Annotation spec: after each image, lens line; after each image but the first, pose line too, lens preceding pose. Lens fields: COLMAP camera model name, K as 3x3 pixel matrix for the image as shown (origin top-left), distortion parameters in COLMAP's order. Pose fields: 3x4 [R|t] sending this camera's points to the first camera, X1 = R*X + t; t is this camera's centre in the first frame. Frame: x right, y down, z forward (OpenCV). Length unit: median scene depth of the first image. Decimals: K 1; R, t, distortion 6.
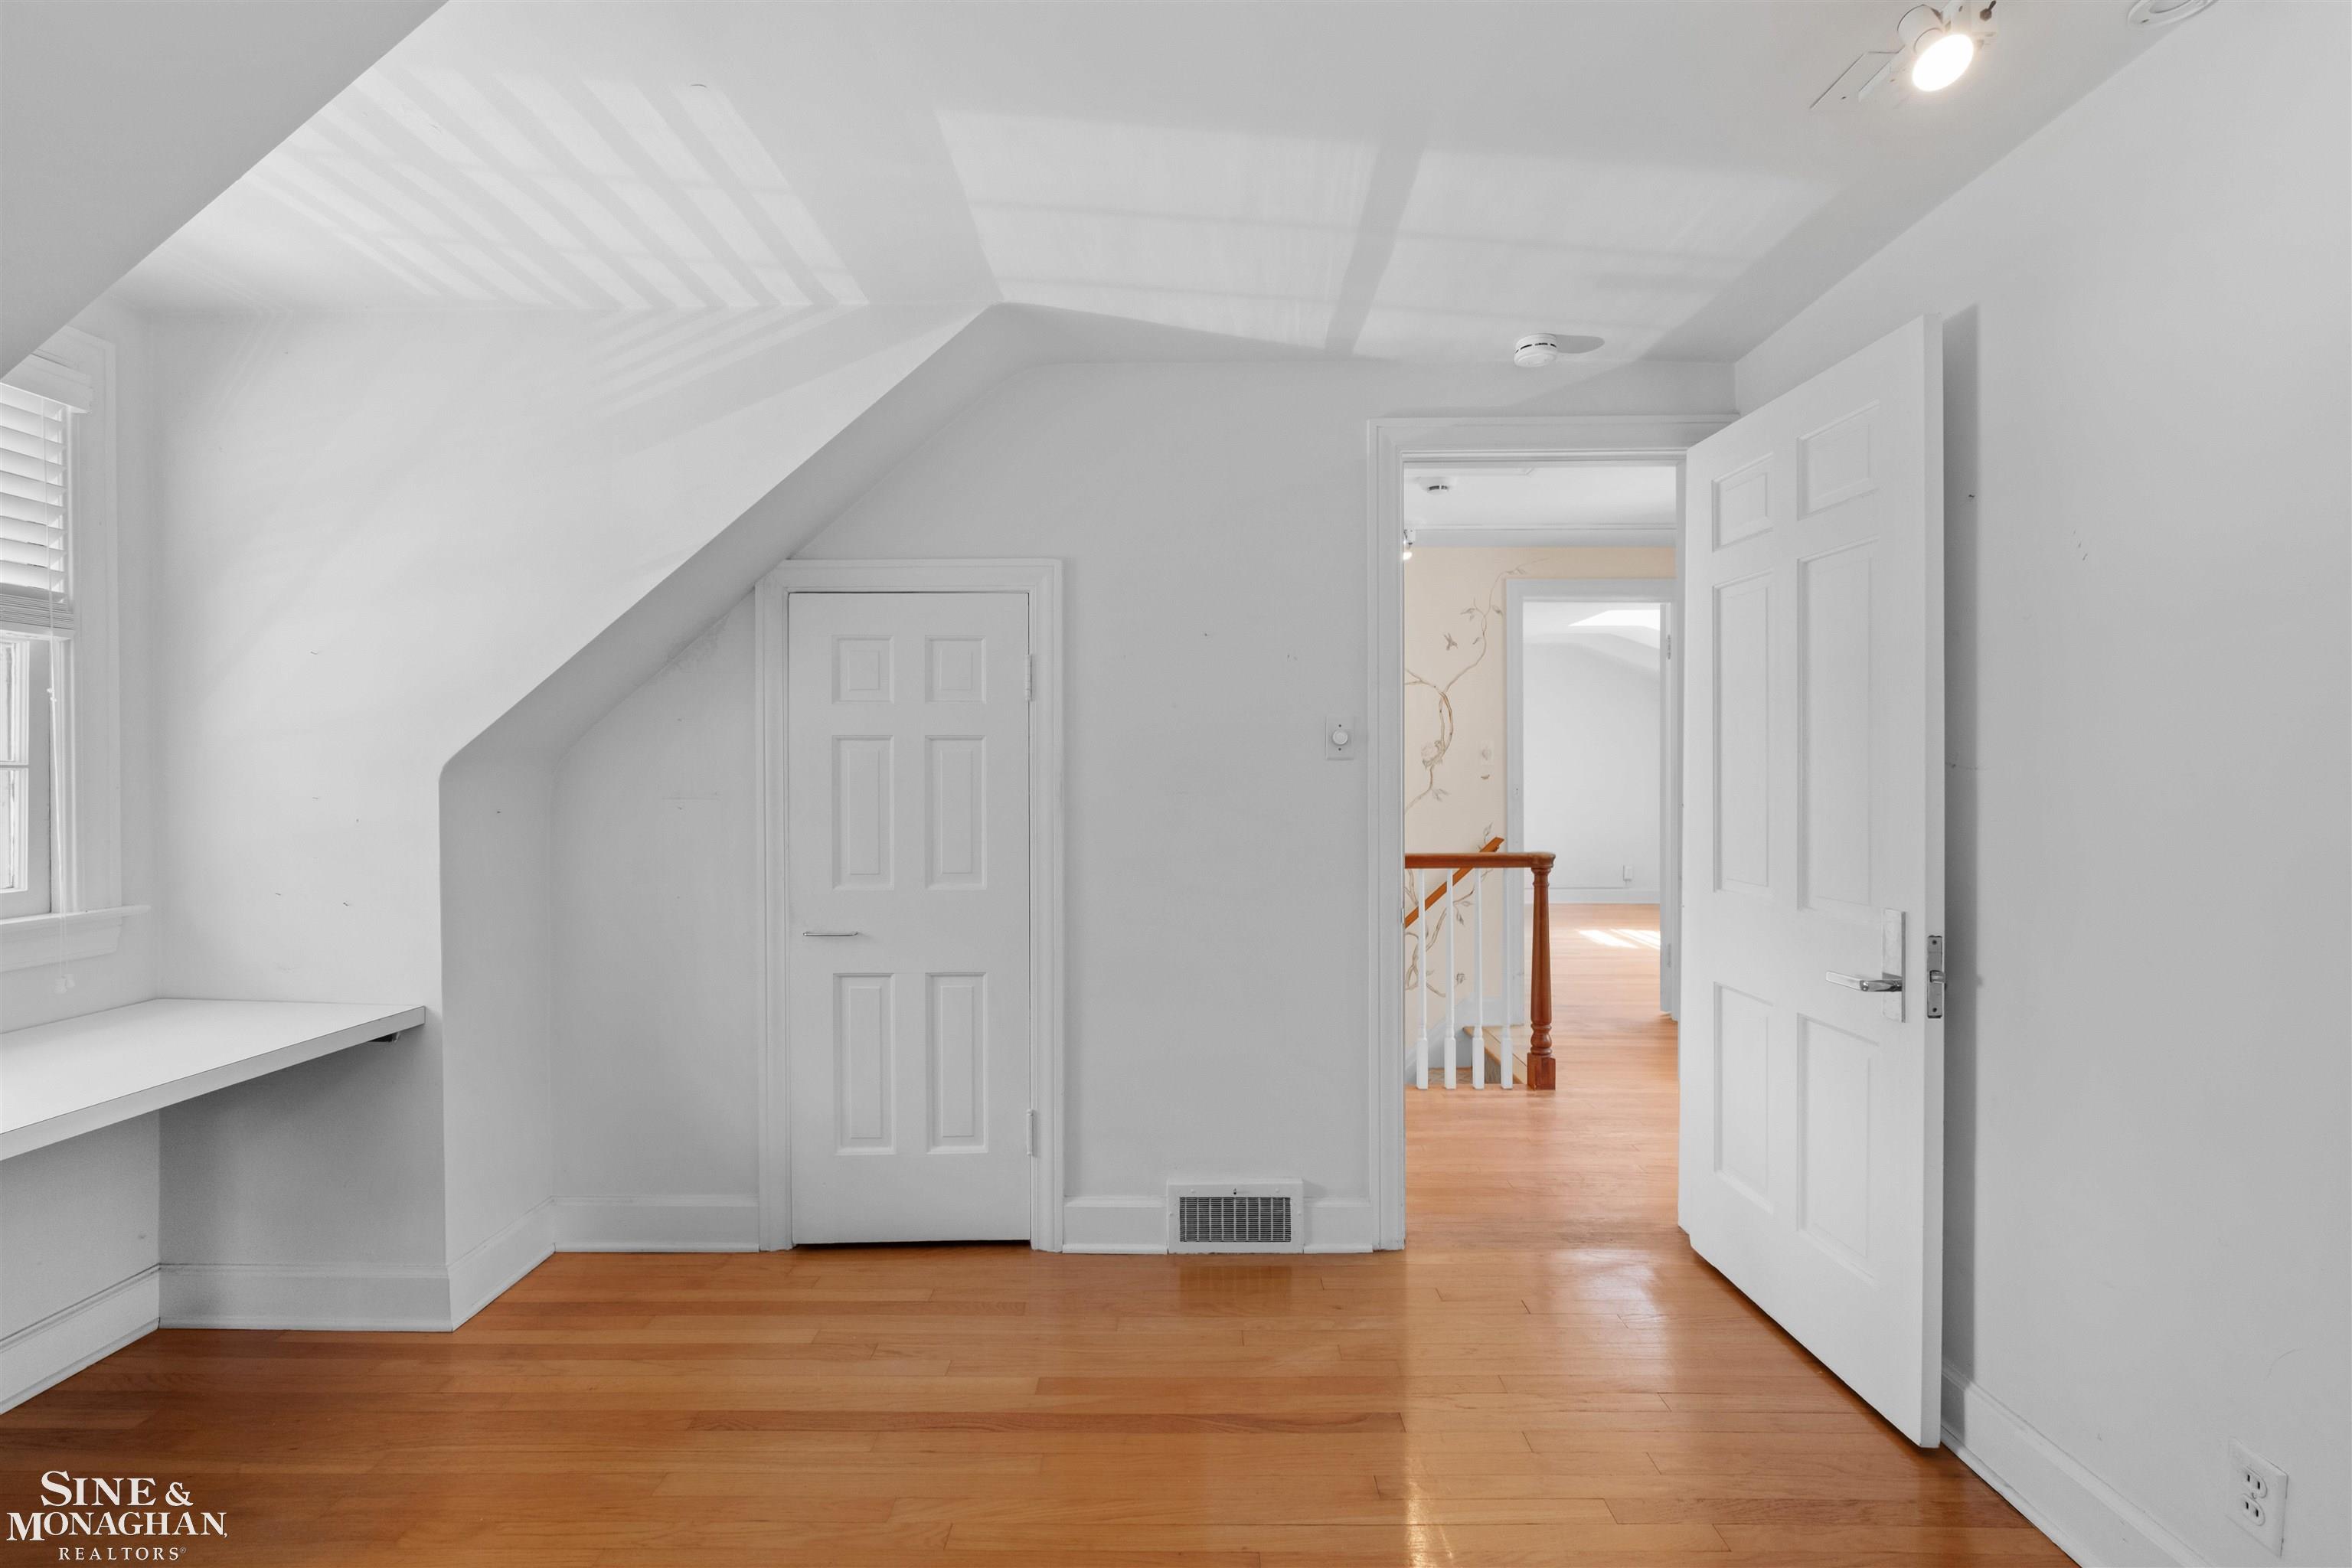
lens RADIAL K [[1006.7, 0, 1166.3], [0, 1006.7, 792.5], [0, 0, 1]] dist [-0.003896, 0.000340]
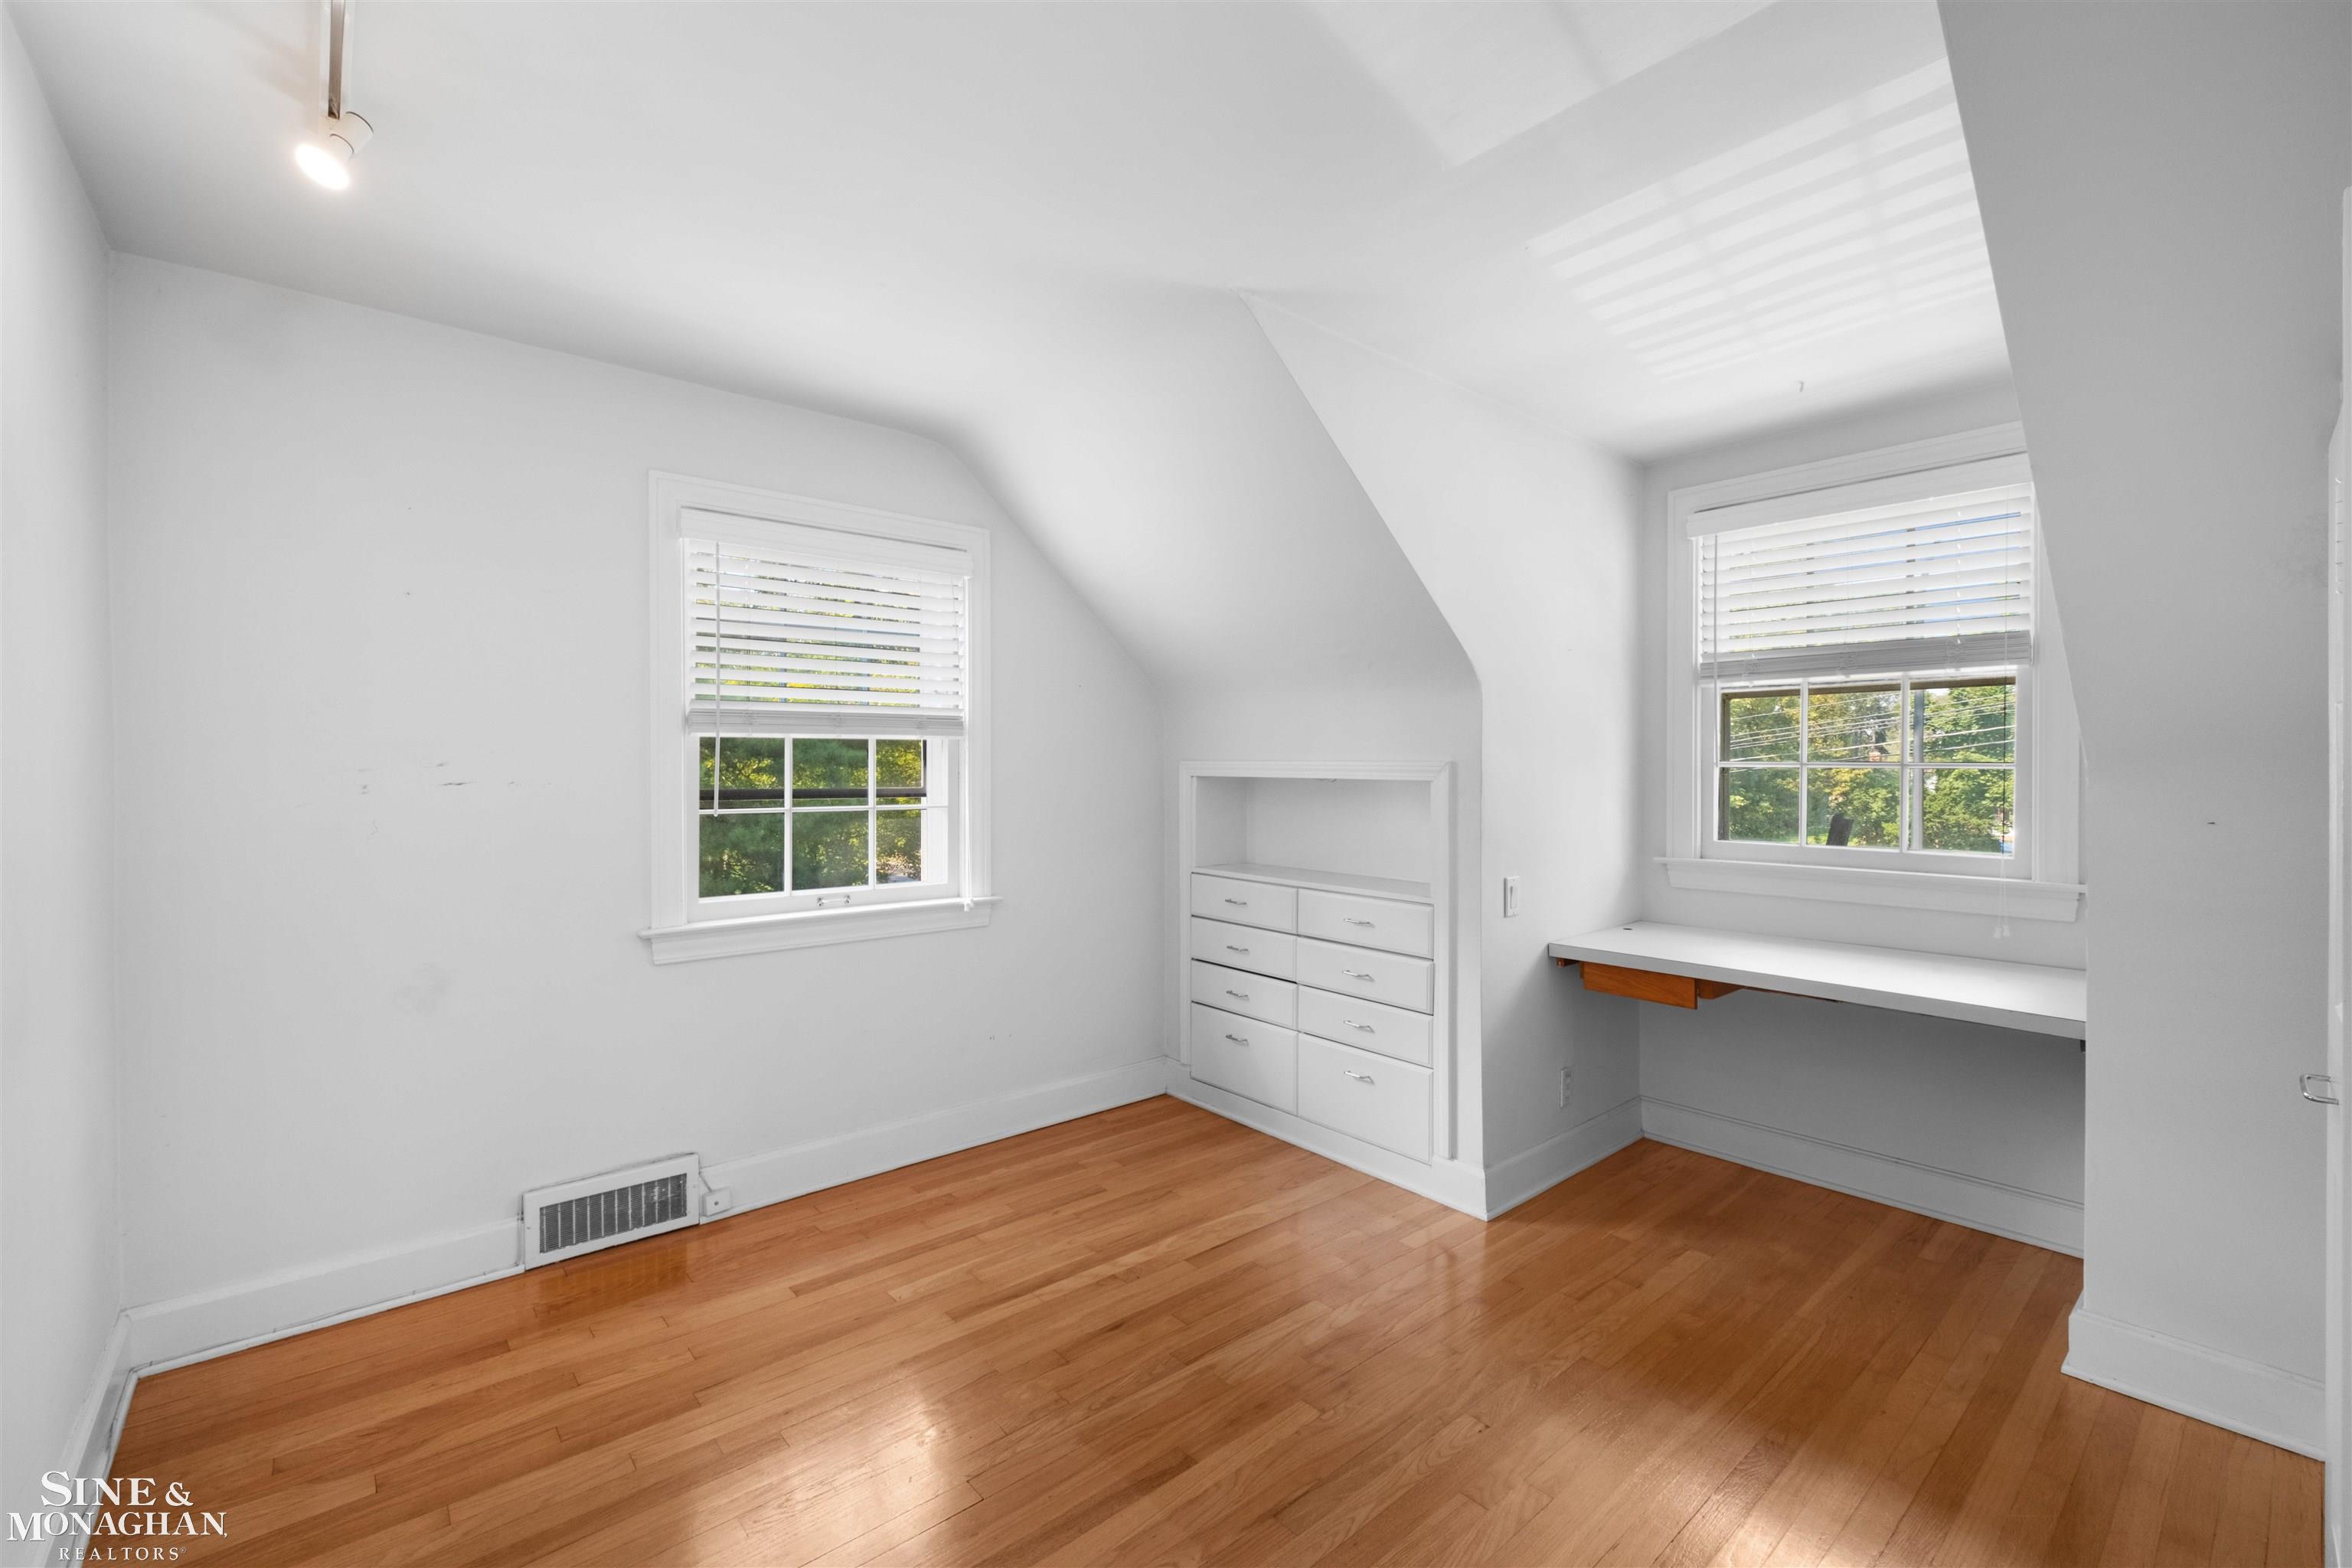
lens RADIAL K [[1006.7, 0, 1166.3], [0, 1006.7, 792.5], [0, 0, 1]] dist [-0.003896, 0.000340]
pose [[-0.758902, 0.021998, -0.650834, 0.621815], [0.000441, 0.999446, 0.033267, -0.036891], [0.651205, 0.024959, -0.758491, 1.397534]]
